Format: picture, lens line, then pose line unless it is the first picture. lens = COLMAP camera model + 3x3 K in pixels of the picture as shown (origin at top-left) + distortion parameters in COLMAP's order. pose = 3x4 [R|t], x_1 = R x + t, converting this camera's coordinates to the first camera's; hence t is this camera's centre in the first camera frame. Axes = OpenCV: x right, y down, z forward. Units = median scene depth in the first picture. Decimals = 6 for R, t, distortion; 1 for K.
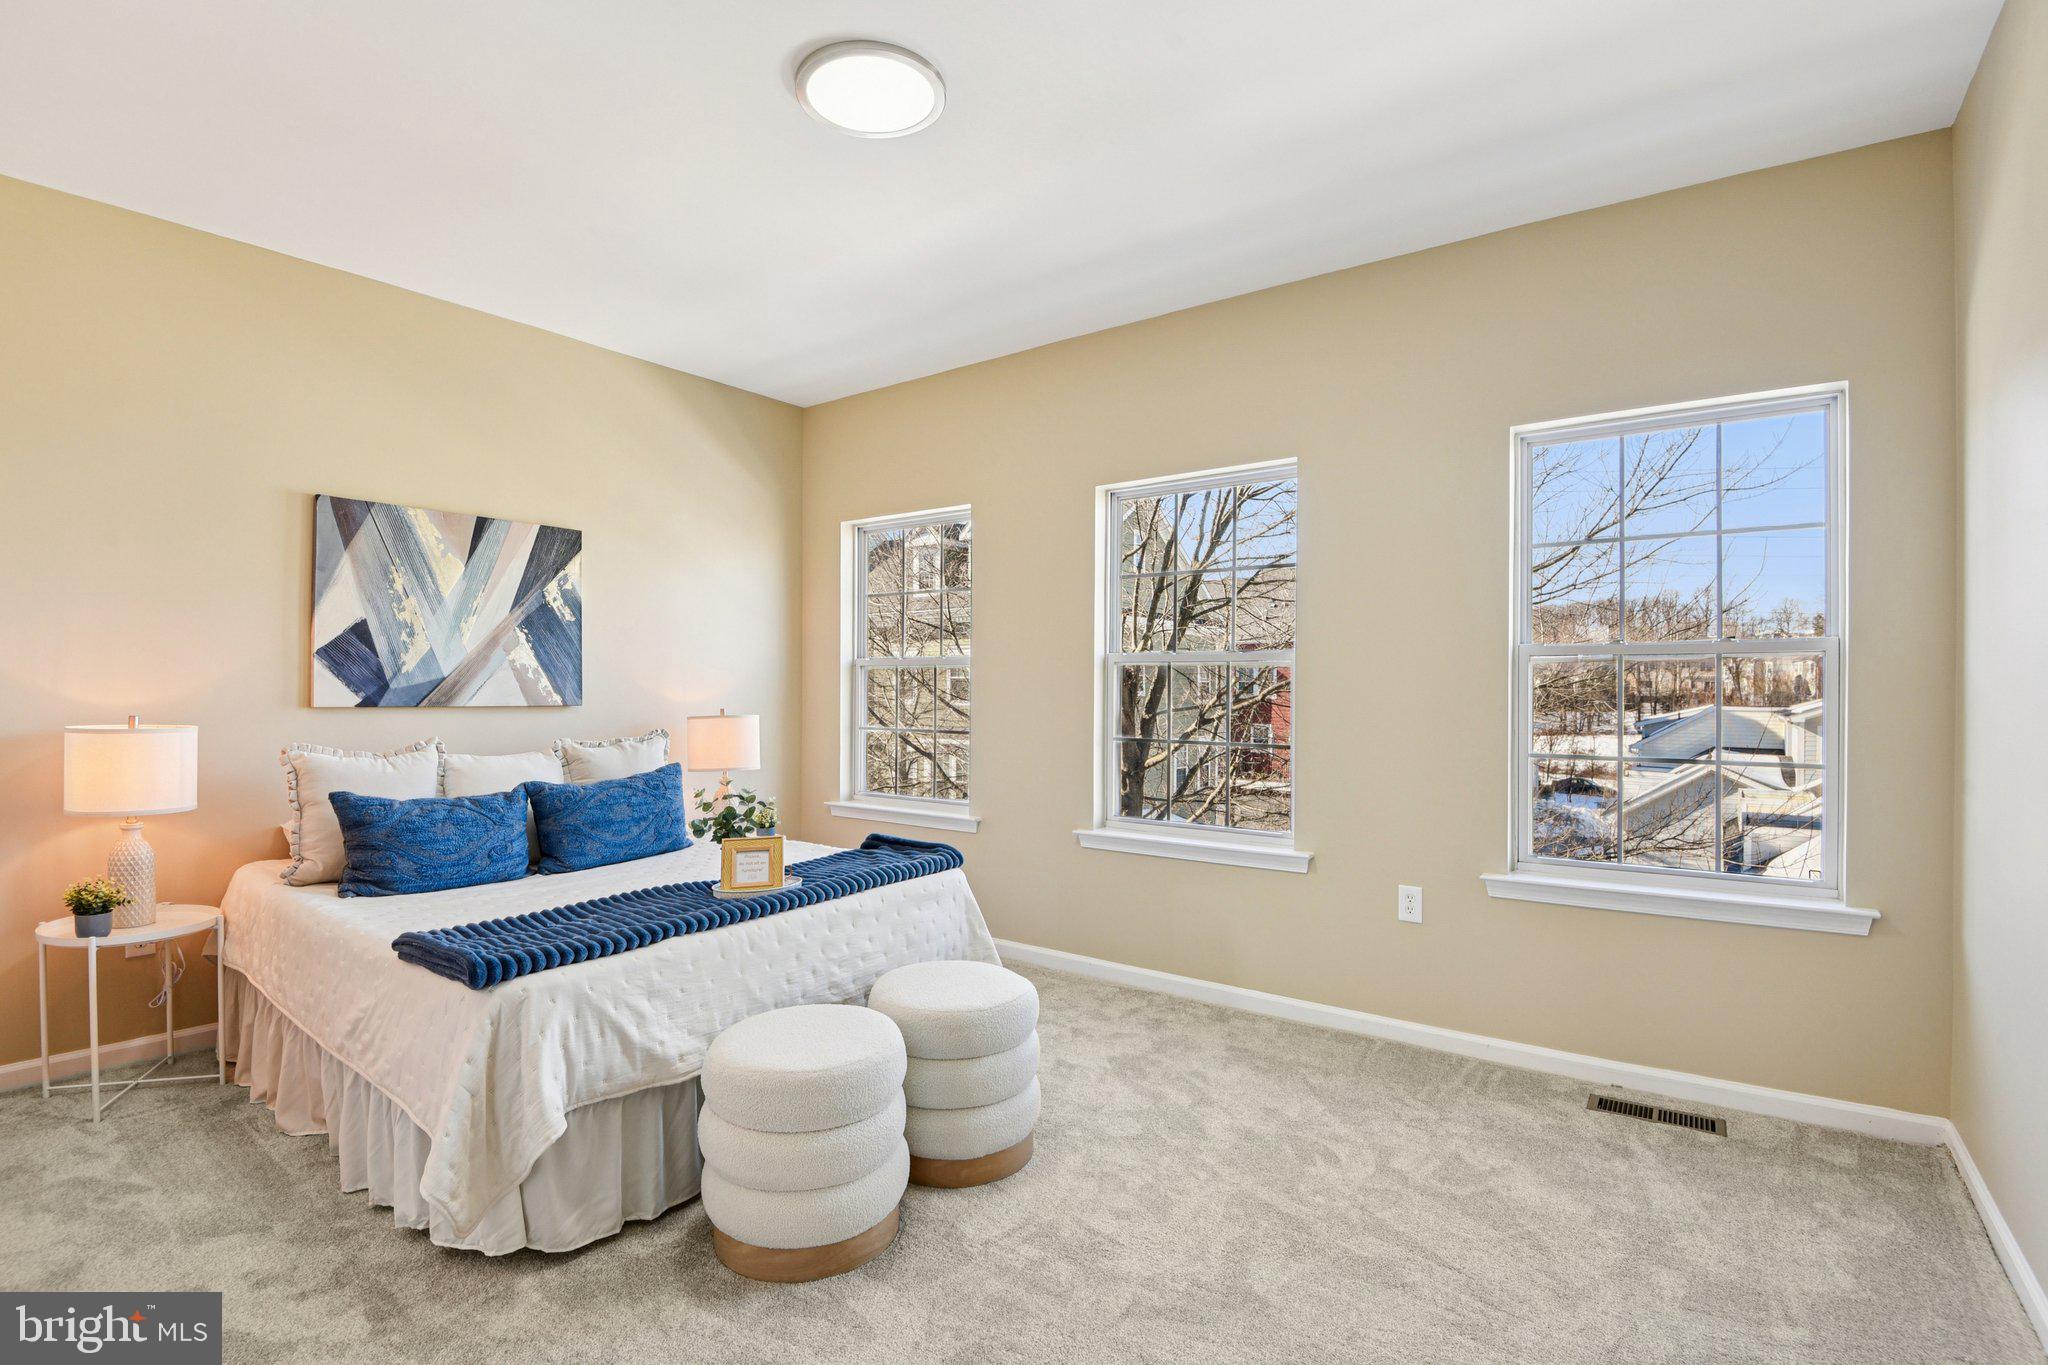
lens RADIAL K [[949.4, 0, 1022.0], [0, 949.4, 692.8], [0, 0, 1]] dist [-0.018500, -0.022399]
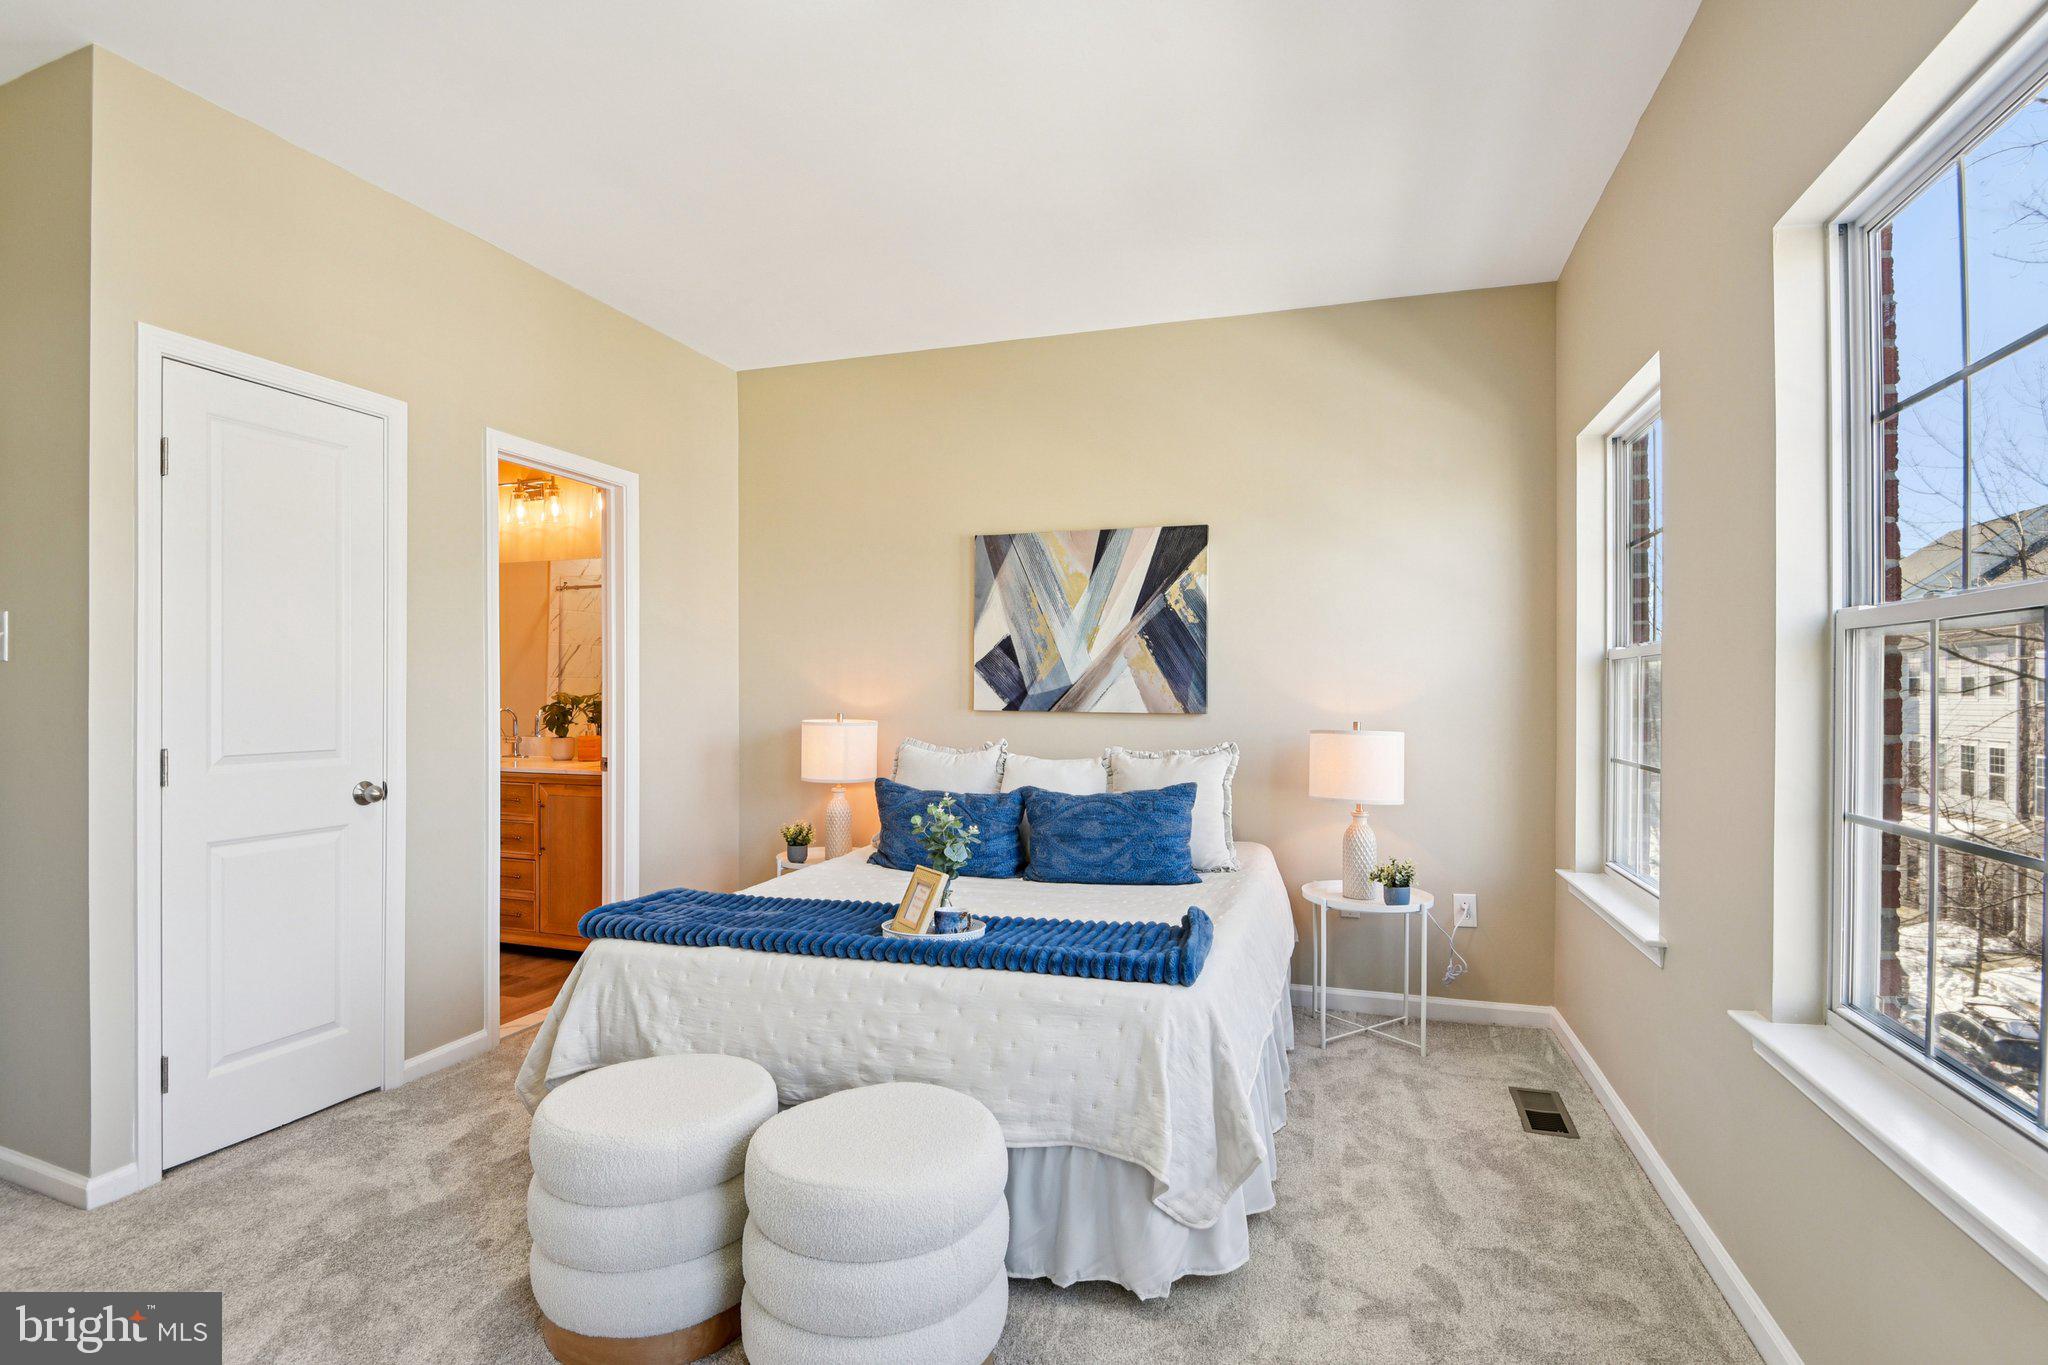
lens RADIAL K [[949.4, 0, 1022.0], [0, 949.4, 692.8], [0, 0, 1]] dist [-0.018500, -0.022399]
pose [[0.316890, -0.006687, -0.948439, 0.410526], [-0.007616, 0.999925, -0.009595, 0.003718], [0.948432, 0.010264, 0.316816, 0.618162]]
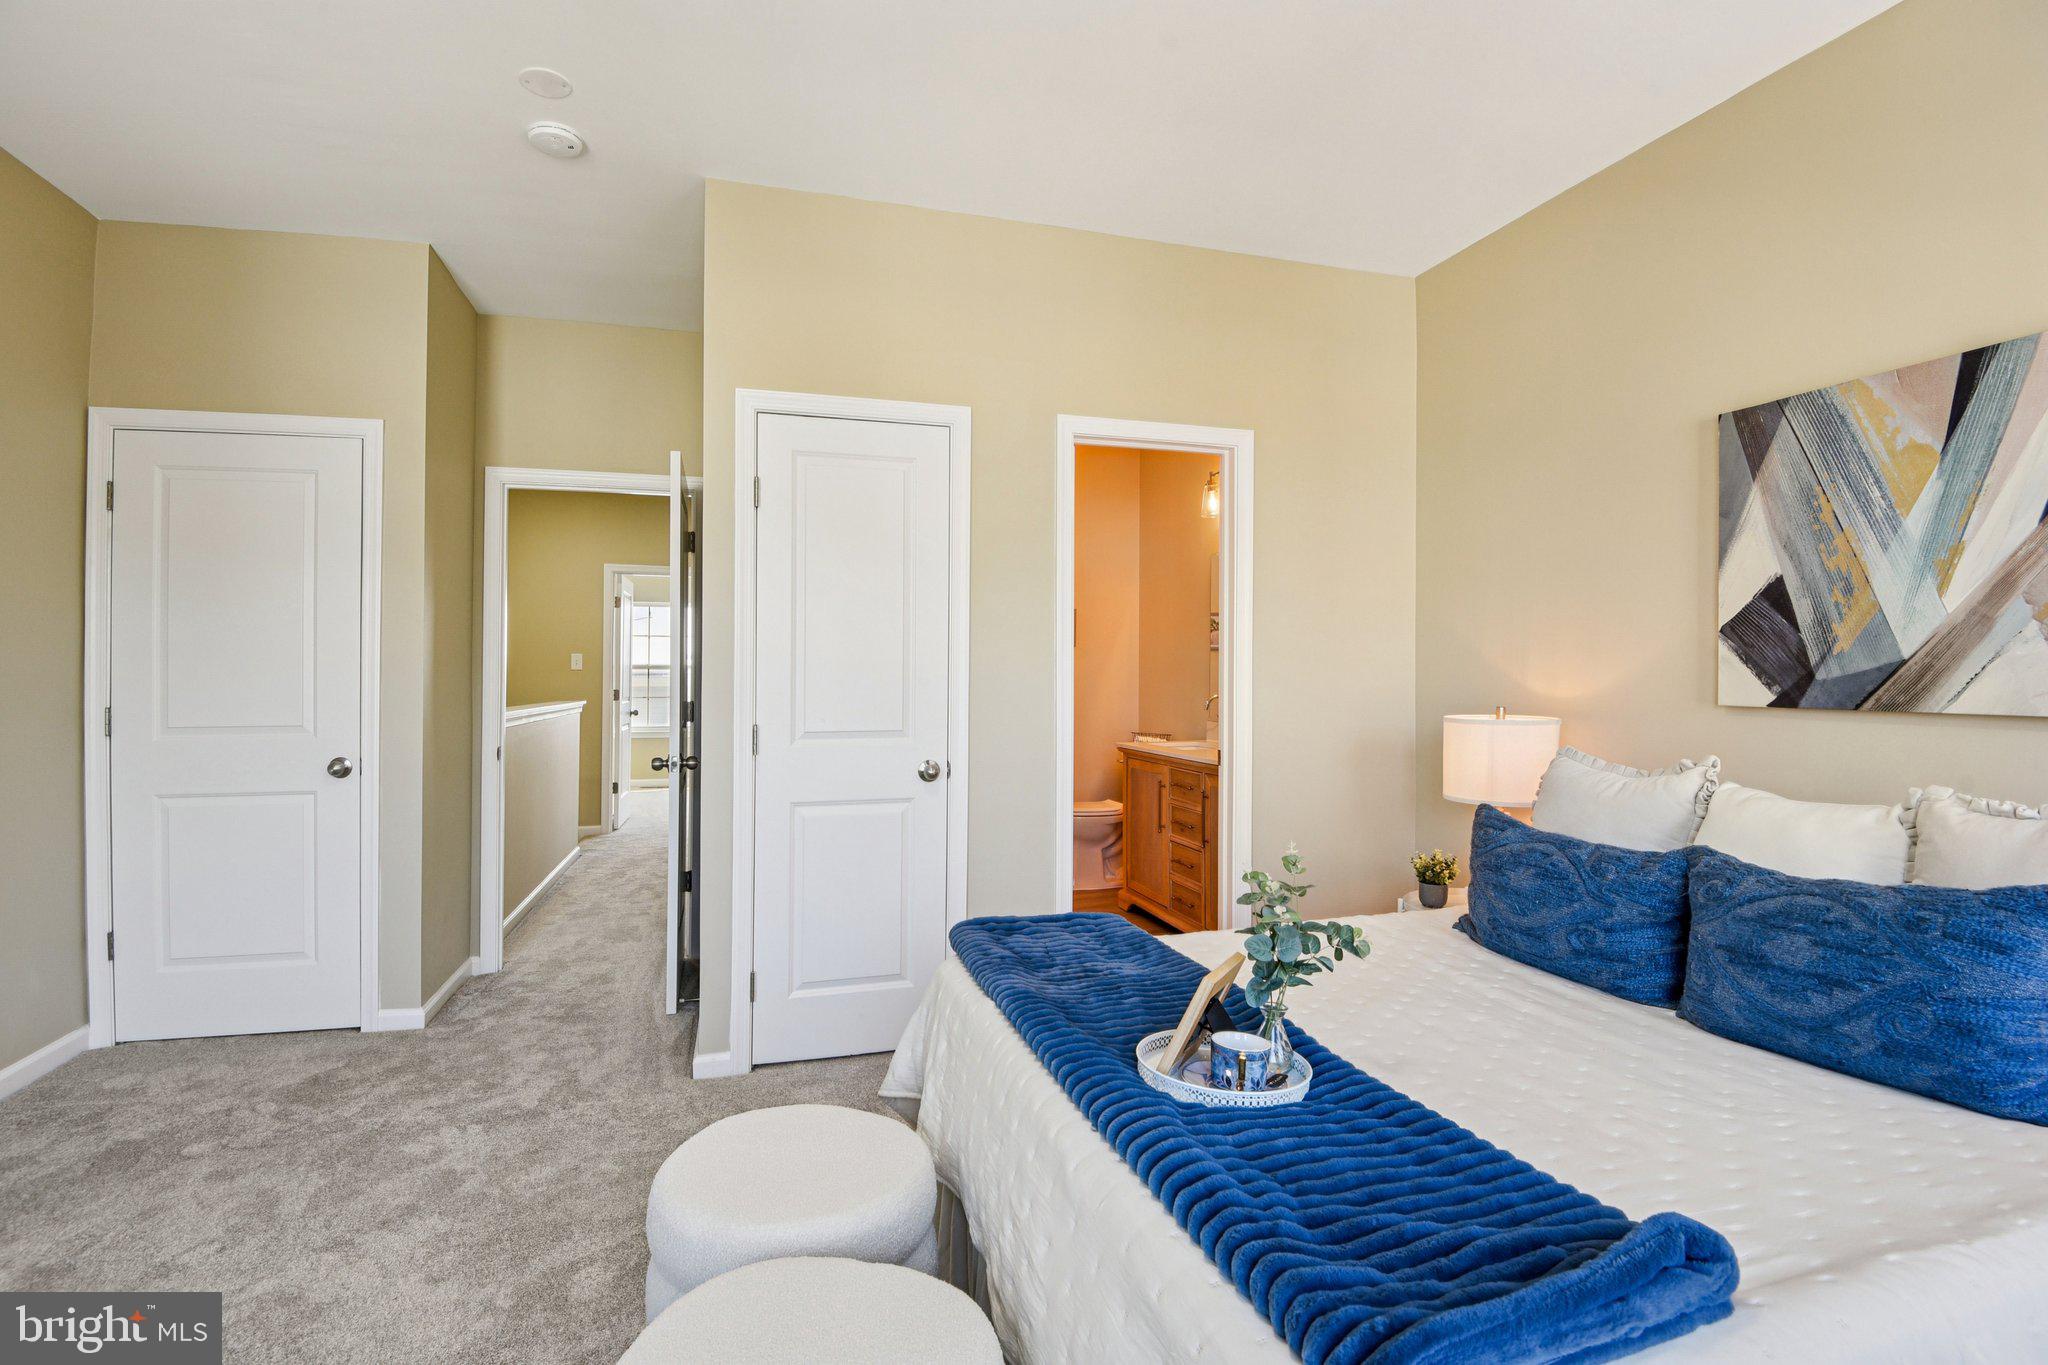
lens RADIAL K [[955.9, 0, 1030.9], [0, 955.9, 673.2], [0, 0, 1]] dist [-0.003325, -0.023450]
pose [[-0.590265, -0.010717, -0.807138, 0.151688], [-0.008776, 0.999938, -0.006859, -0.000085], [0.807162, 0.003035, -0.590323, 0.933465]]
